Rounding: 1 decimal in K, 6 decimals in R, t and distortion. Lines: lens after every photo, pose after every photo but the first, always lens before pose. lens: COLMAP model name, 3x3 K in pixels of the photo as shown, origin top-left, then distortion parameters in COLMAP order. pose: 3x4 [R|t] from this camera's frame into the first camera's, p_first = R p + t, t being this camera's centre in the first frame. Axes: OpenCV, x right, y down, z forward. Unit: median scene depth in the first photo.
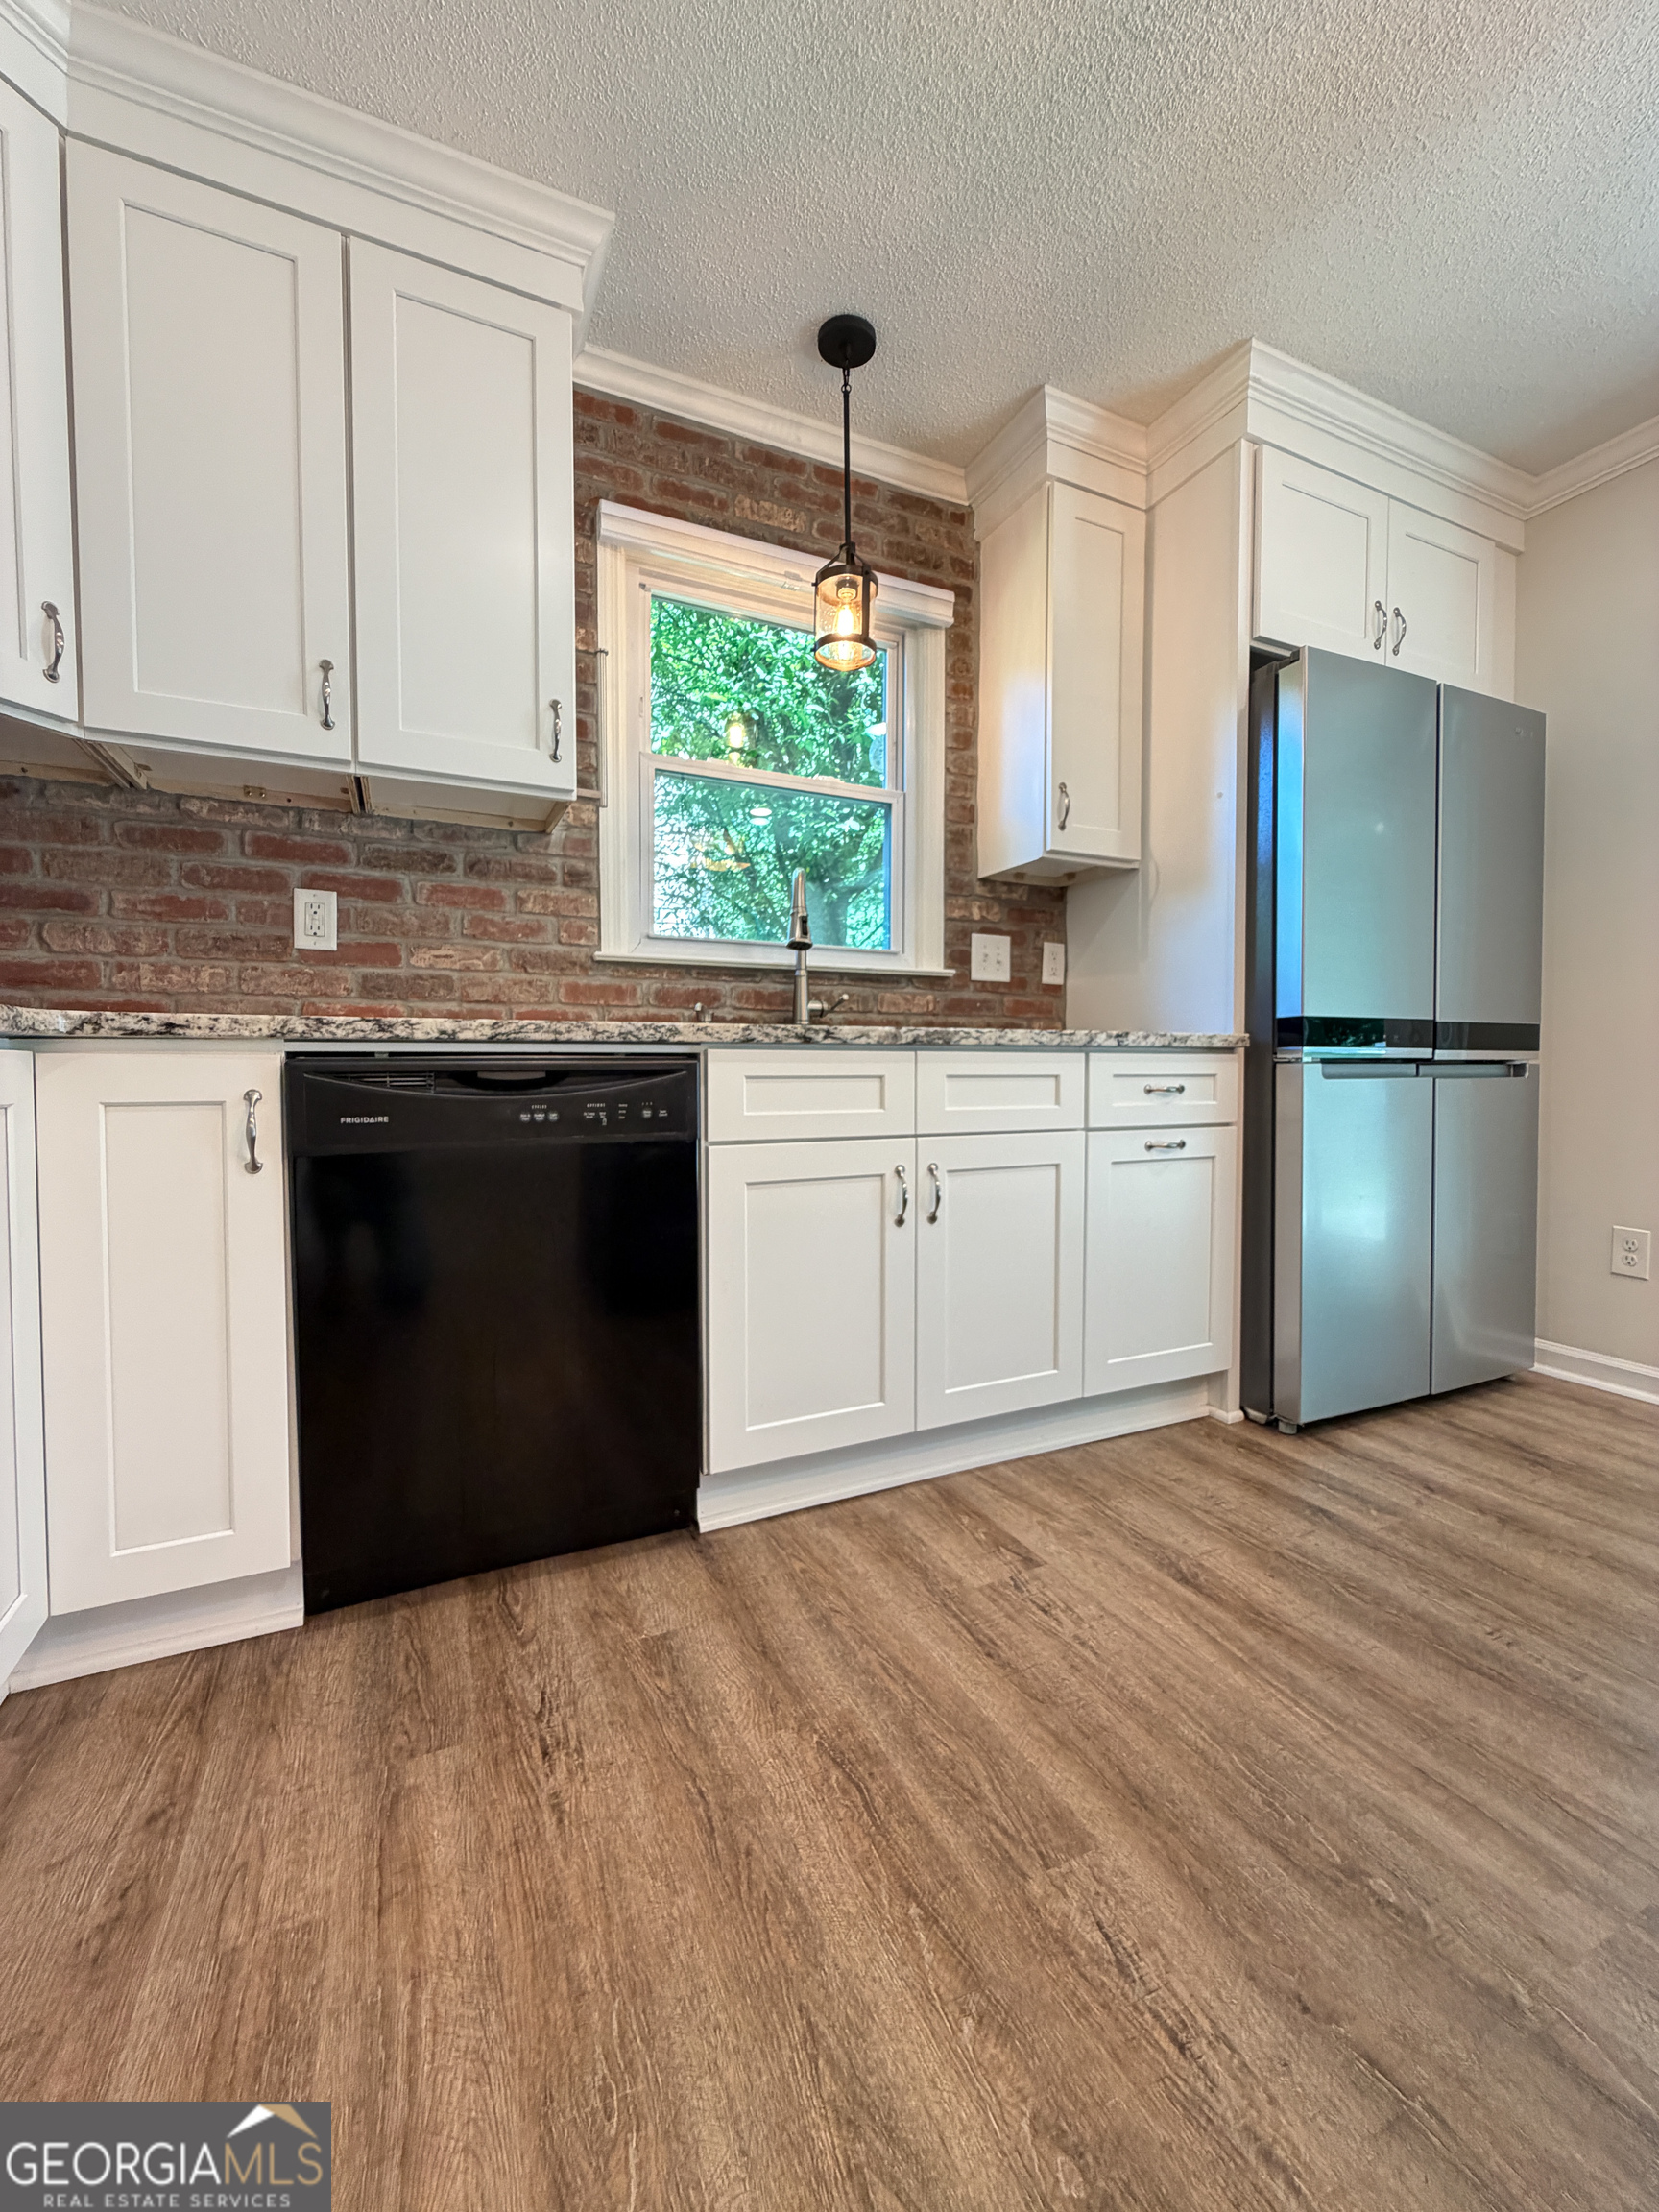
lens RADIAL K [[884.7, 0, 836.2], [0, 884.7, 1090.8], [0, 0, 1]] dist [0.000580, 0.000133]
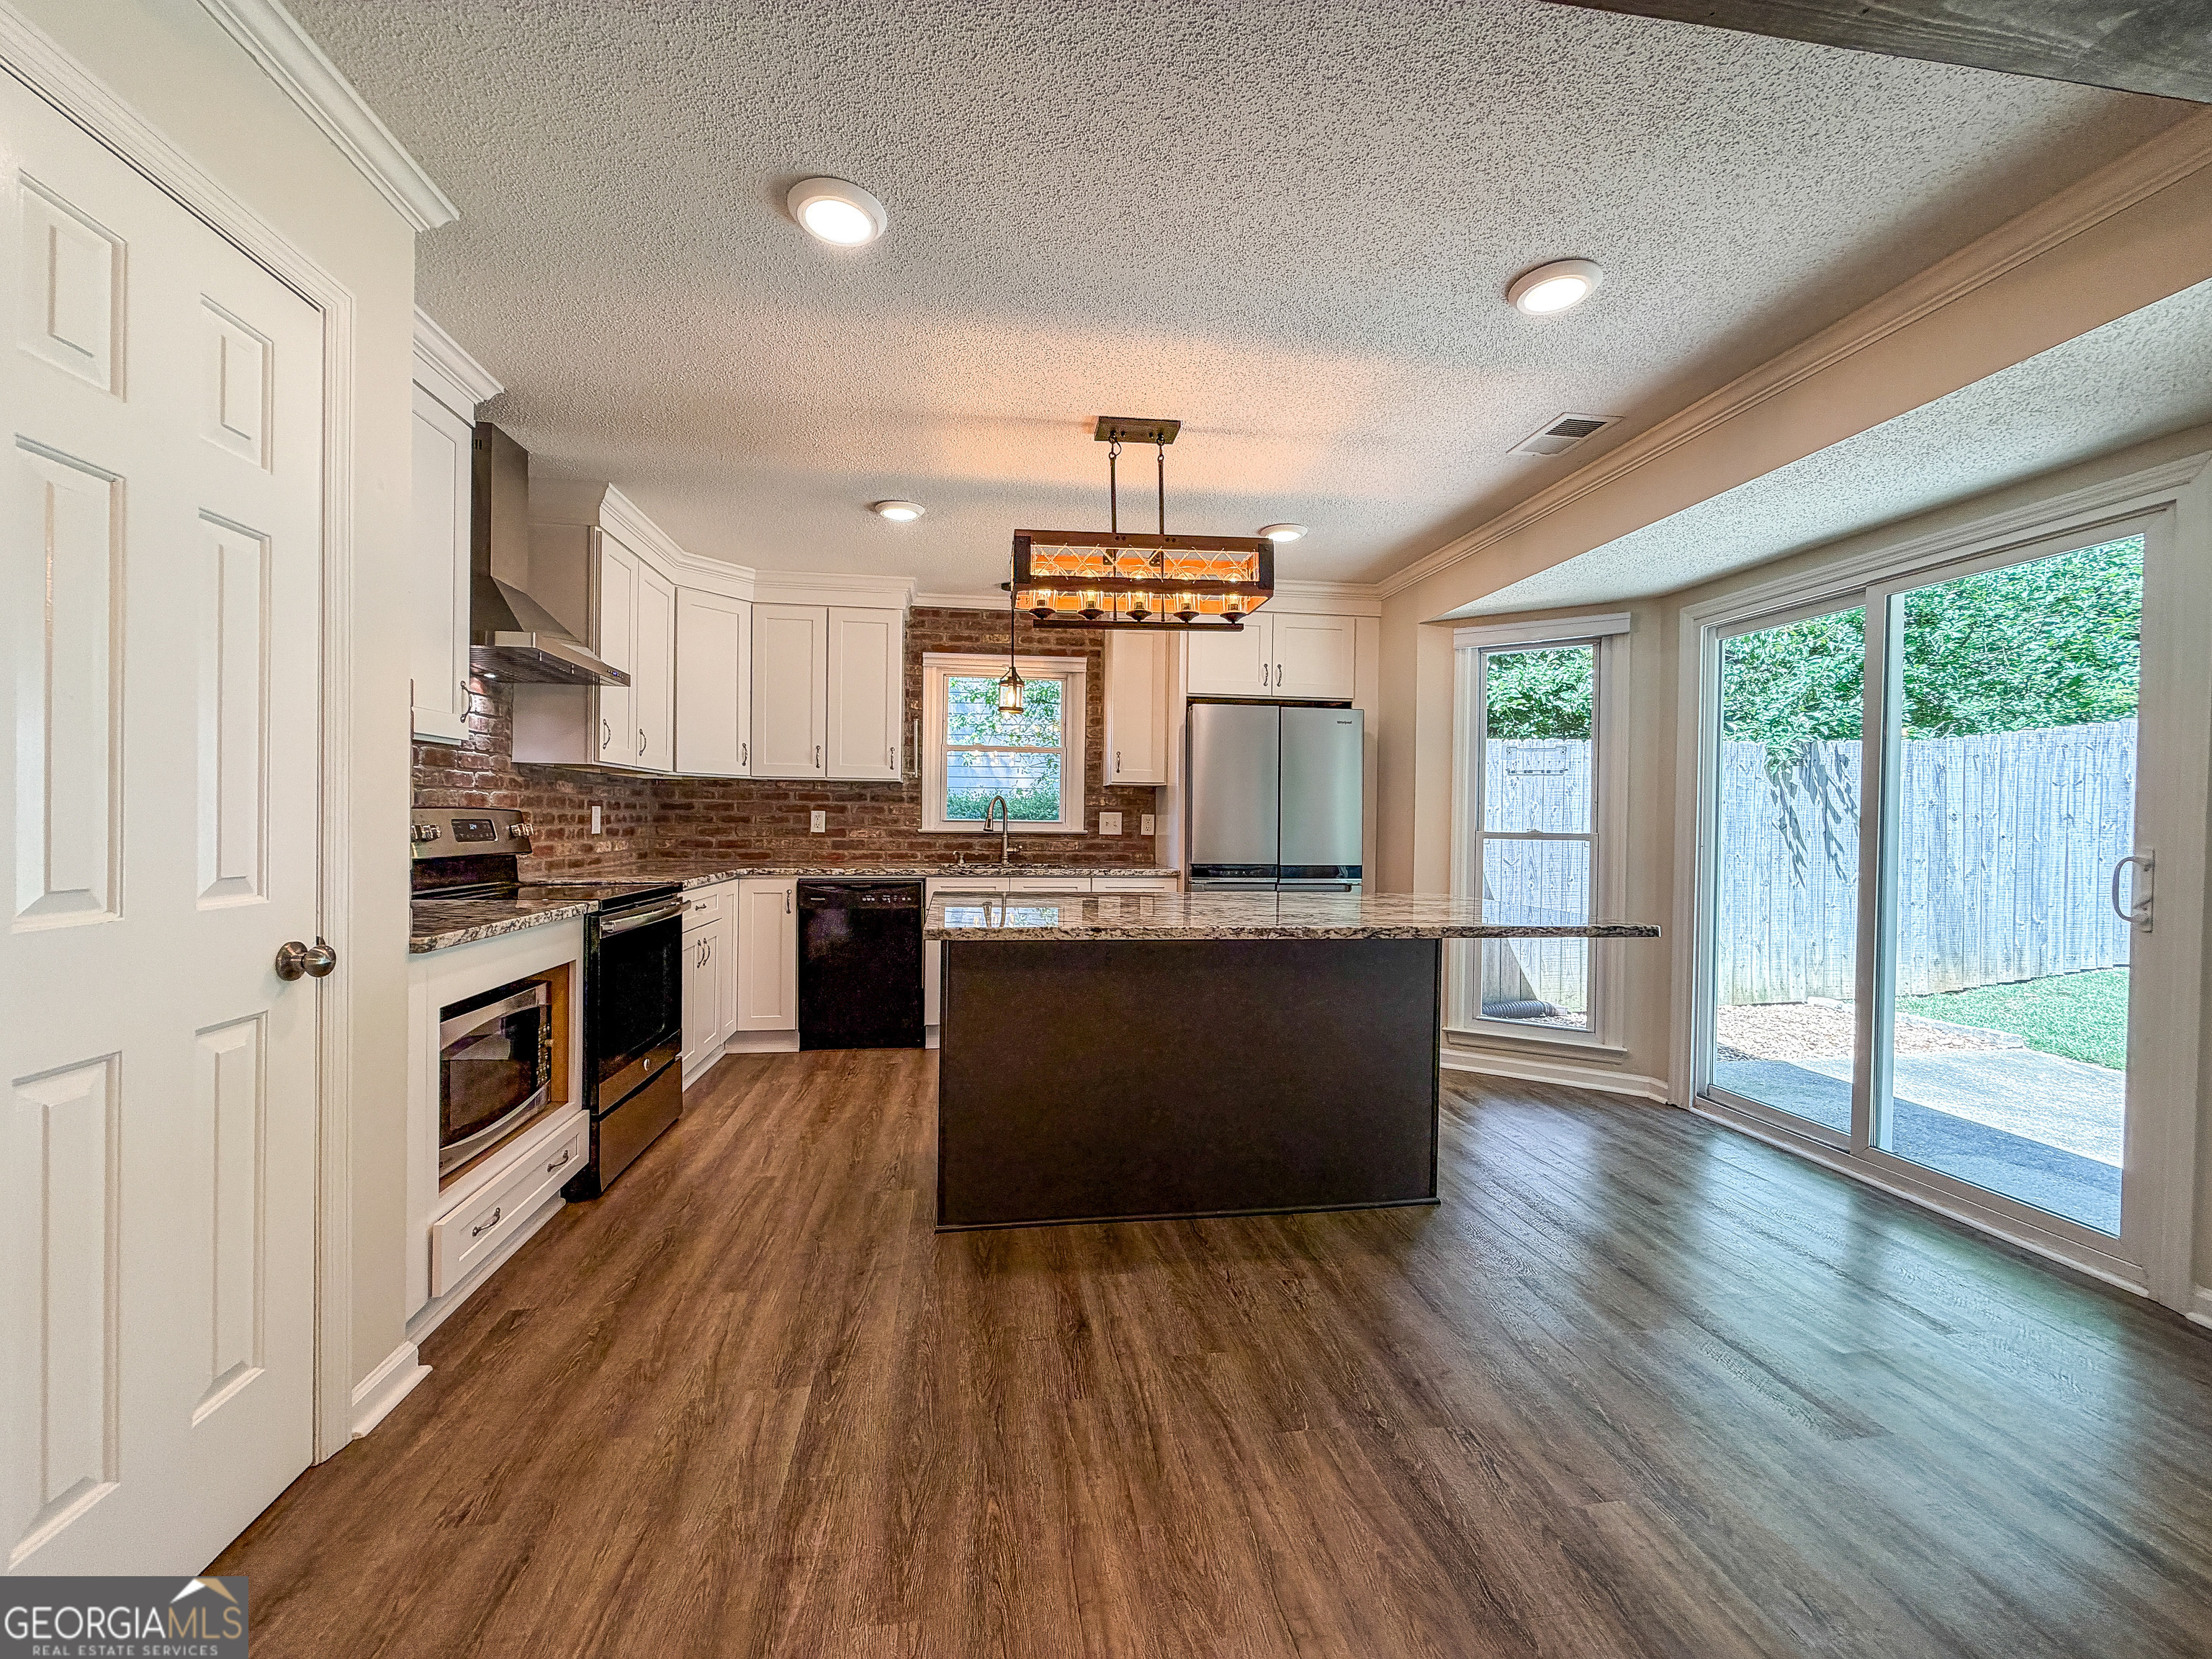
lens RADIAL K [[884.7, 0, 1111.3], [0, 884.7, 820.6], [0, 0, 1]] dist [0.000580, 0.000133]
pose [[0.957974, 0.013713, -0.286526, 1.077824], [-0.021632, 0.999466, -0.024488, -0.148395], [0.286037, 0.029657, 0.957760, -1.381137]]
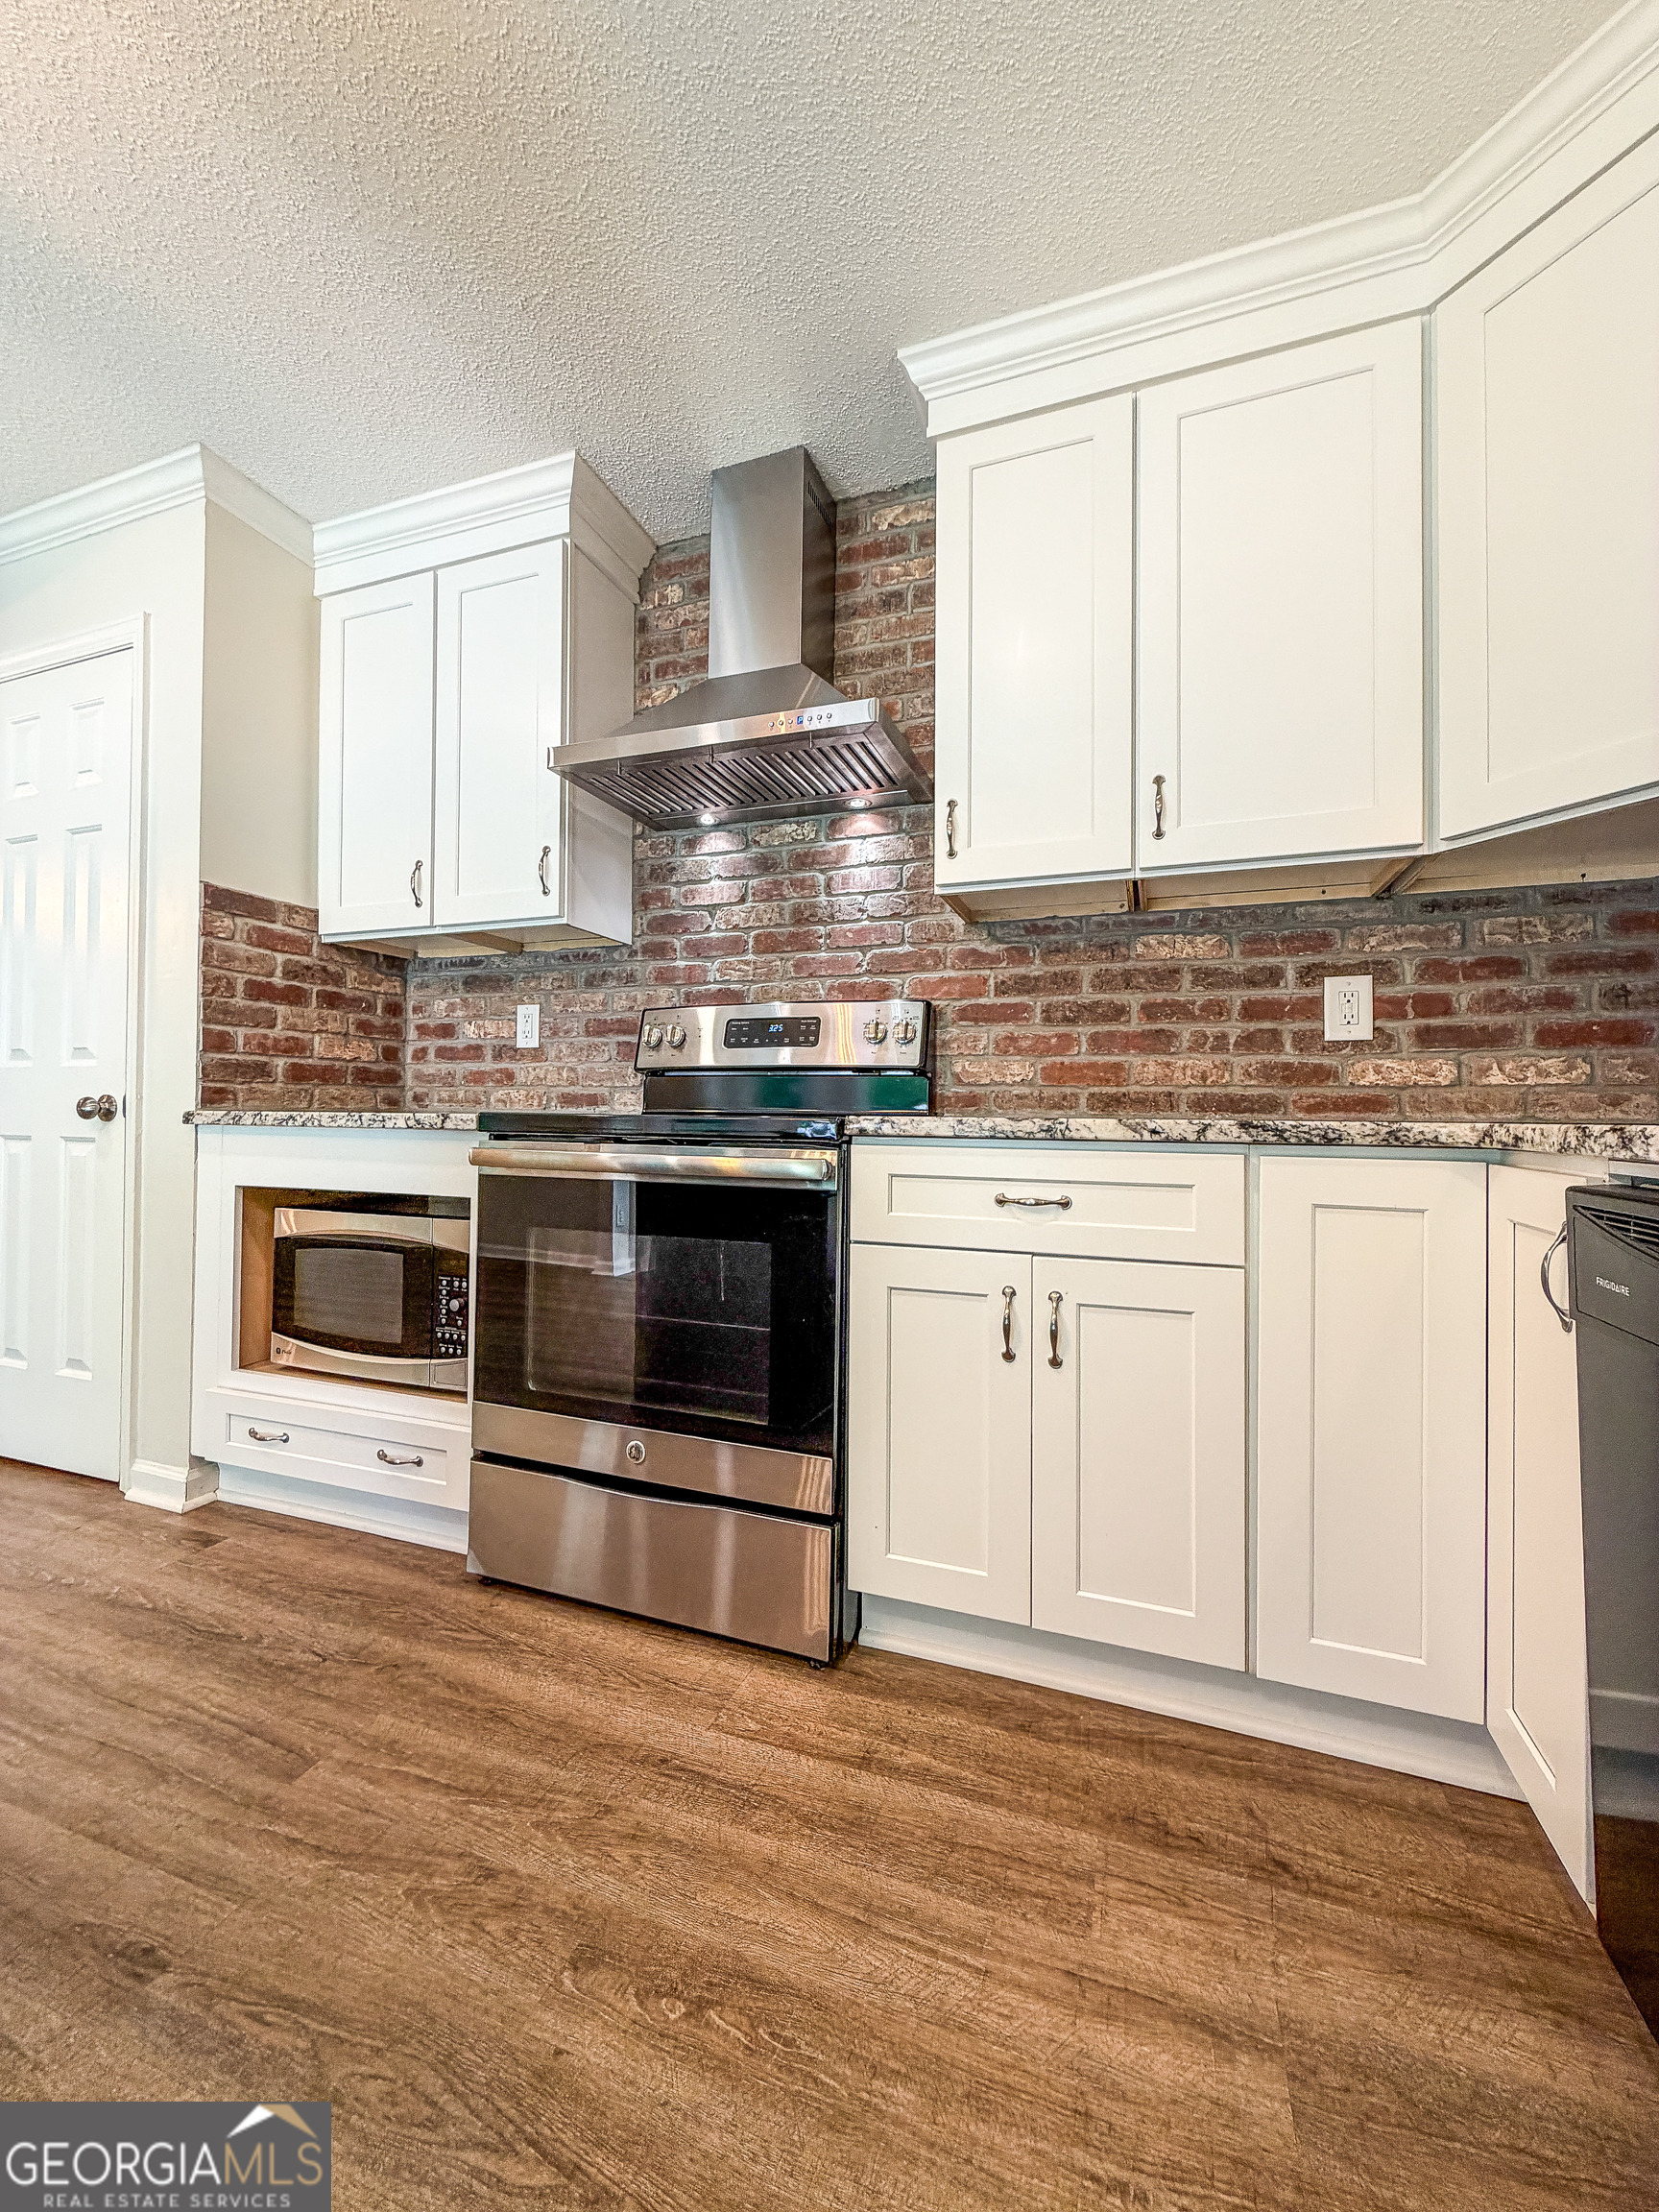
lens RADIAL K [[884.7, 0, 824.0], [0, 884.7, 1091.0], [0, 0, 1]] dist [0.000580, 0.000133]
pose [[-0.718561, -0.021607, -0.695128, 0.231880], [-0.027297, 0.999623, -0.002855, -0.065433], [0.694928, 0.016924, -0.718880, 0.763957]]
